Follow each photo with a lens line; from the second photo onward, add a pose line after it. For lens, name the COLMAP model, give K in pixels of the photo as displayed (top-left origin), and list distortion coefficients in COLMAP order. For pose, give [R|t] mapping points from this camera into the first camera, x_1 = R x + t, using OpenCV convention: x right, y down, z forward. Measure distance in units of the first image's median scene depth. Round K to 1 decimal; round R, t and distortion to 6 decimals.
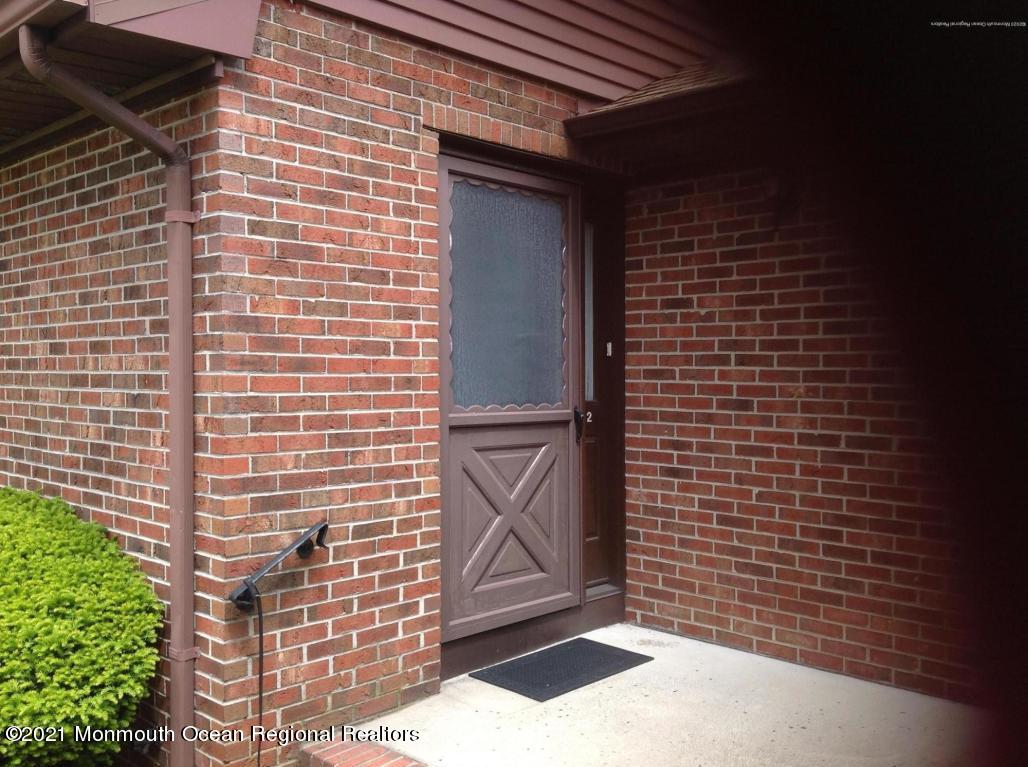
lens RADIAL K [[966.3, 0, 503.2], [0, 966.3, 380.6], [0, 0, 1]] dist [0.009853, 0.000000]
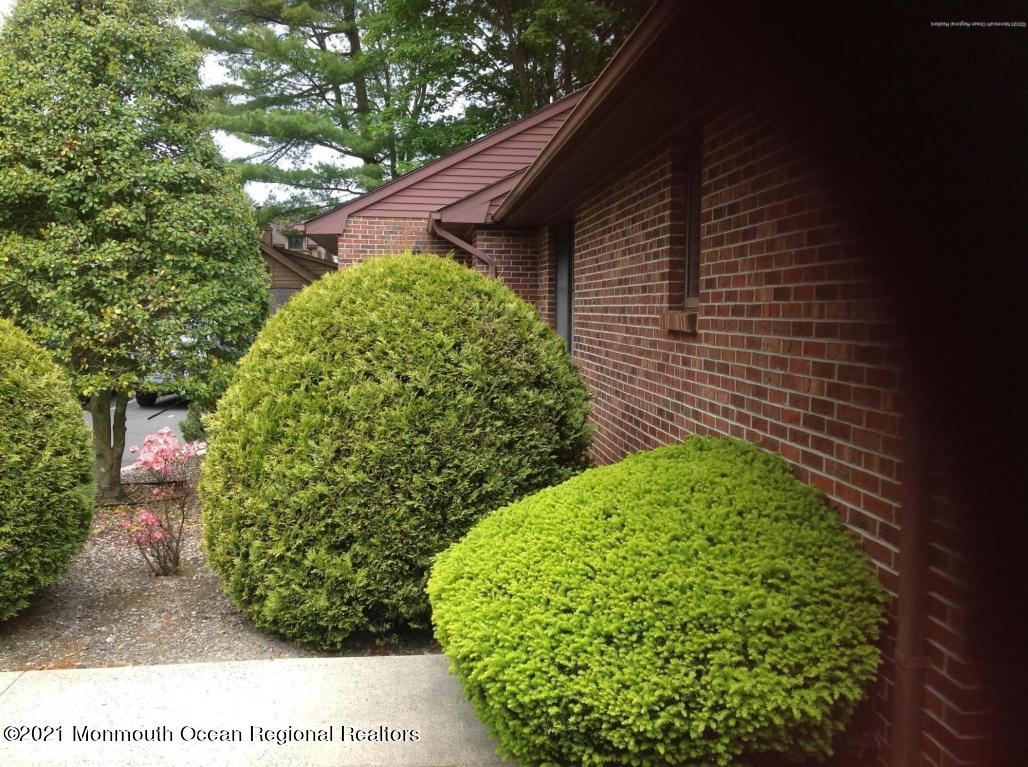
lens RADIAL K [[966.3, 0, 508.0], [0, 966.3, 379.1], [0, 0, 1]] dist [0.009853, 0.000000]
pose [[0.763576, 0.058621, -0.643051, -0.074099], [-0.023855, 0.997752, 0.062629, -0.004369], [0.645277, -0.032482, 0.763258, 0.148501]]
